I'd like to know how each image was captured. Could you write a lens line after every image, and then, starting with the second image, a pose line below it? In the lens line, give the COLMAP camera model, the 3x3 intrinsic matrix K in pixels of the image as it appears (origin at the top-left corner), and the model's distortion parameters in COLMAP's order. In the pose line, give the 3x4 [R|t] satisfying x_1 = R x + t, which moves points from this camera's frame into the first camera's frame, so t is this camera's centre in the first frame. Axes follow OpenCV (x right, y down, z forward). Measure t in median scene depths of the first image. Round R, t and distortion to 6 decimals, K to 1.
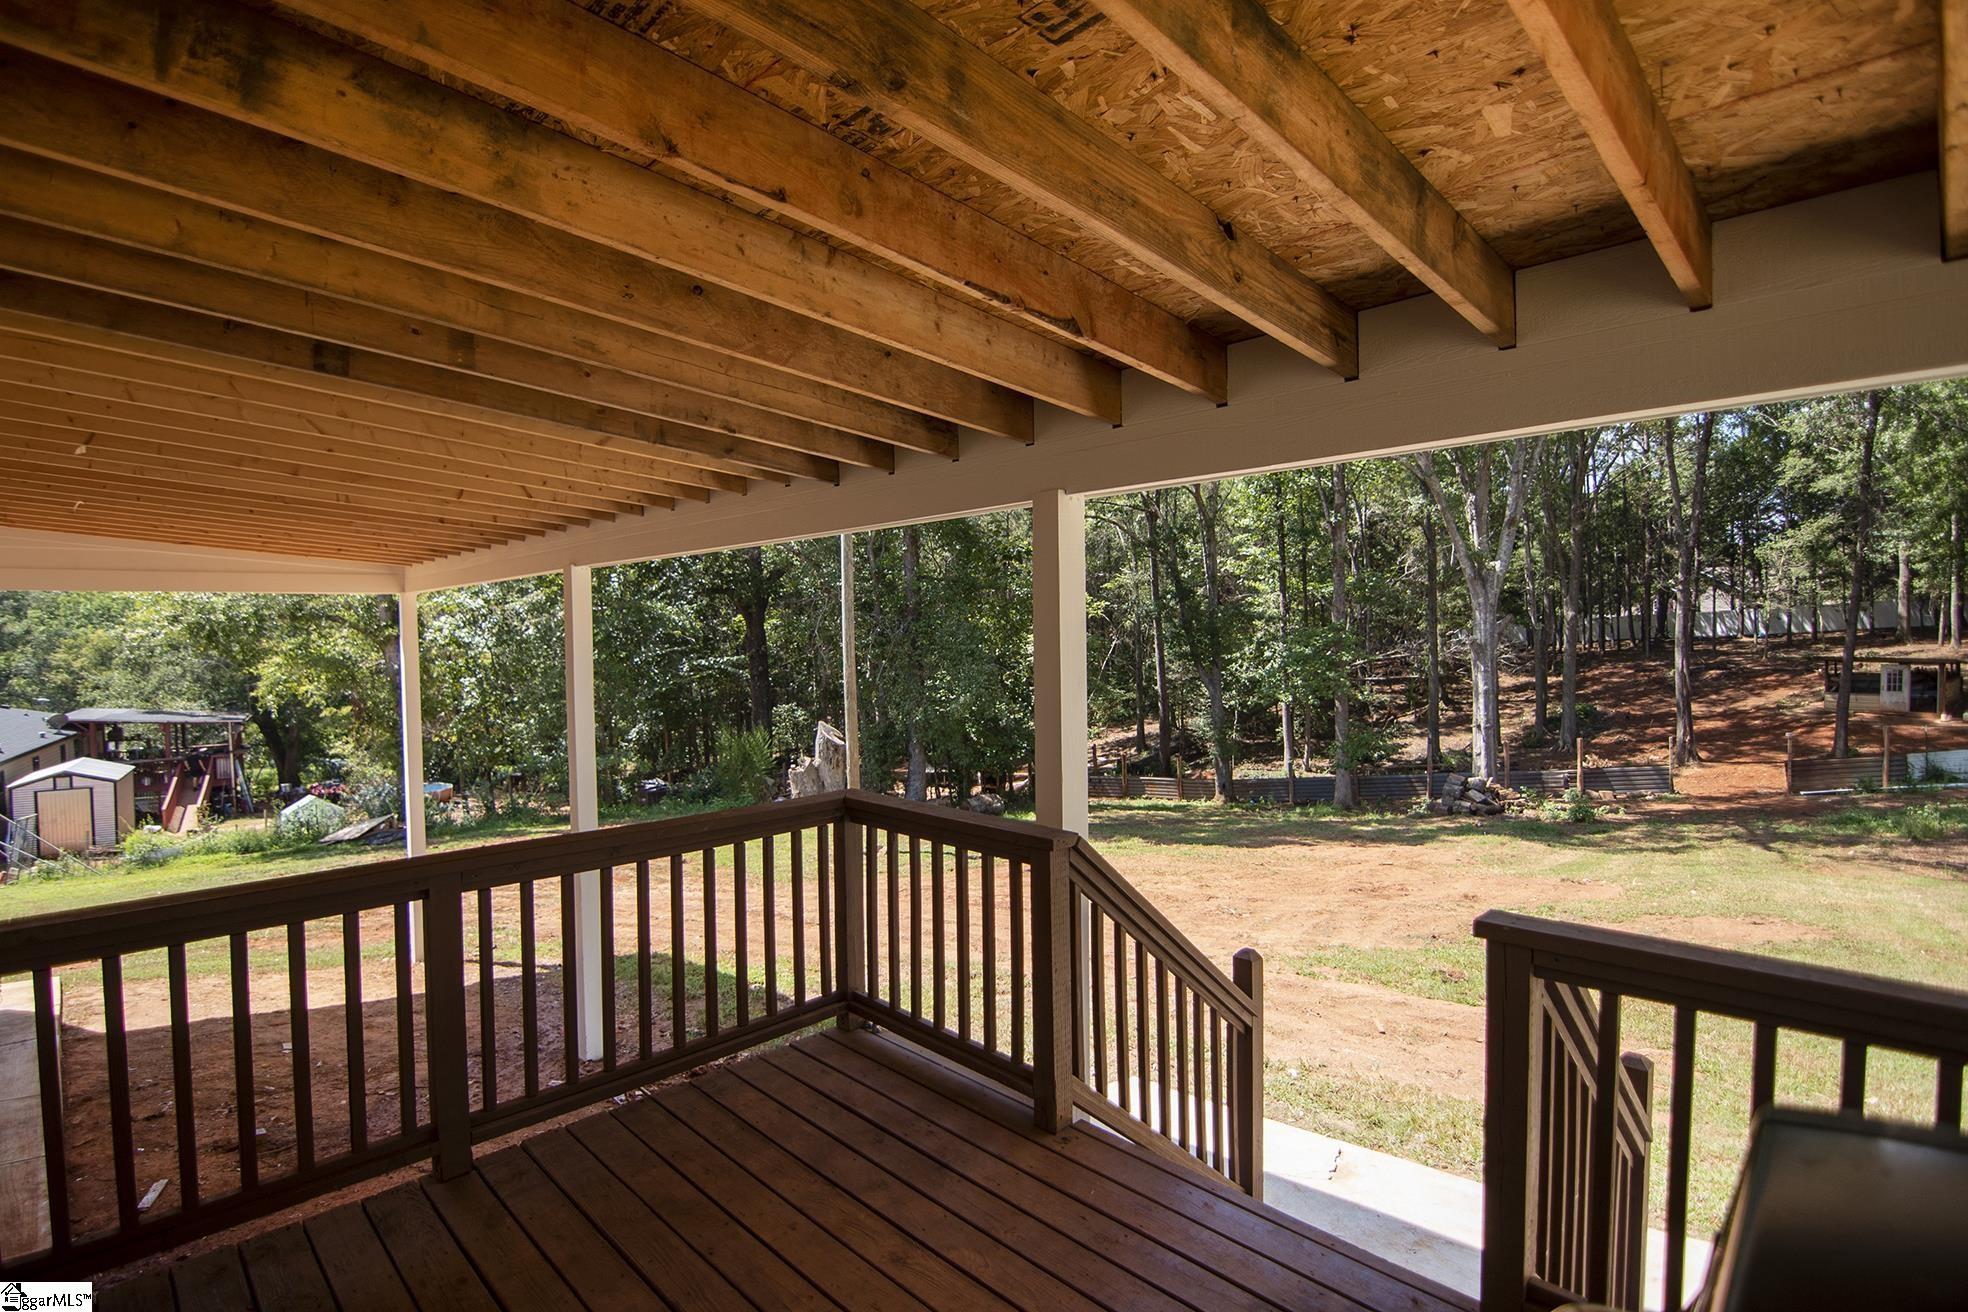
lens RADIAL K [[957.5, 0, 962.7], [0, 957.5, 655.9], [0, 0, 1]] dist [-0.000387, -0.016620]
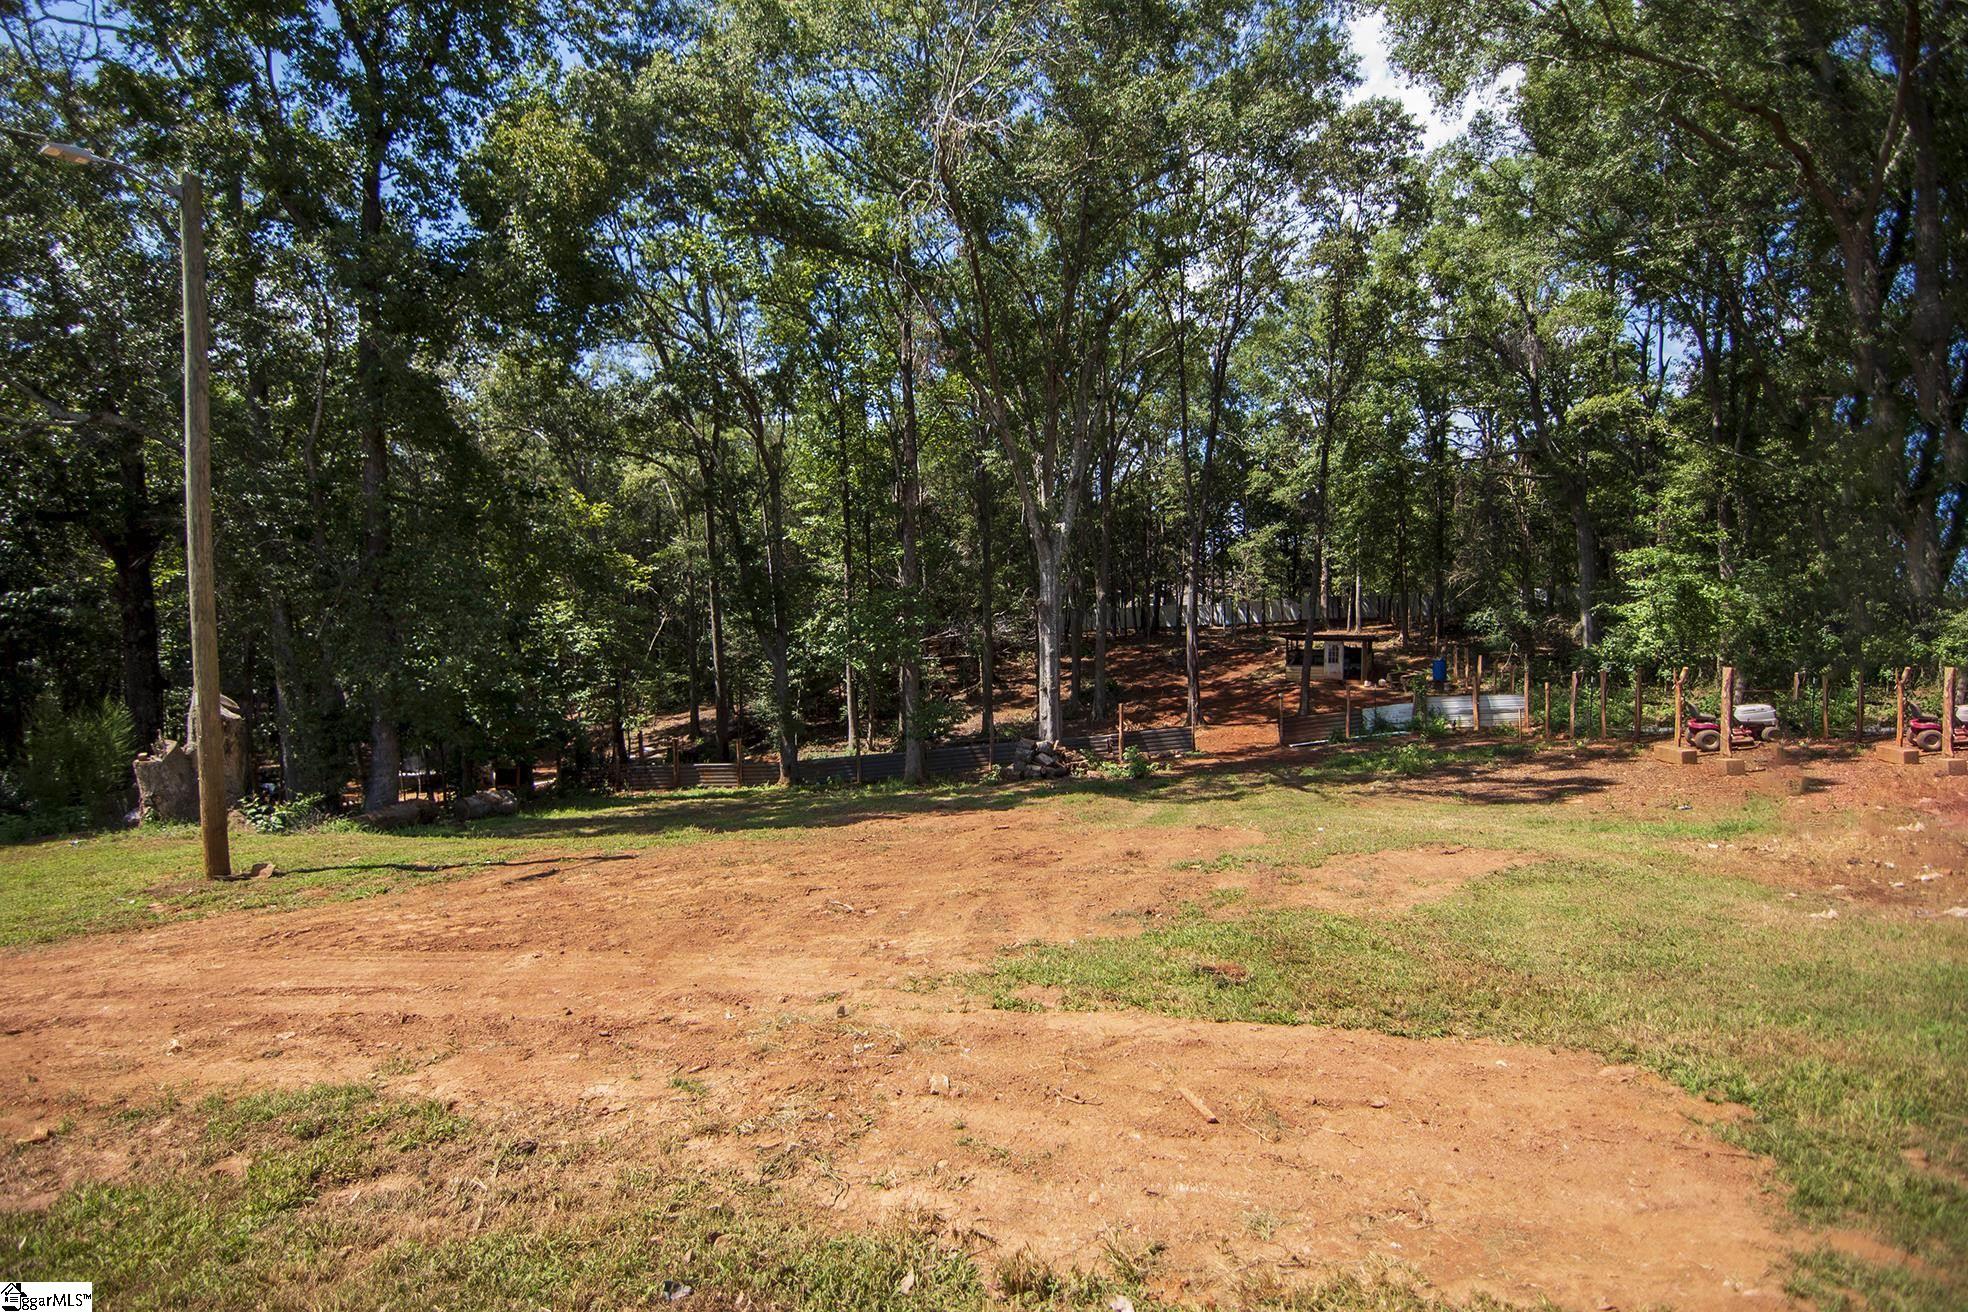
lens RADIAL K [[957.5, 0, 962.7], [0, 957.5, 655.9], [0, 0, 1]] dist [-0.000387, -0.016620]
pose [[0.896671, -0.000107, 0.442698, 0.018679], [-0.000731, 0.999998, 0.001722, 0.027655], [-0.442698, -0.001867, 0.896669, 0.111771]]
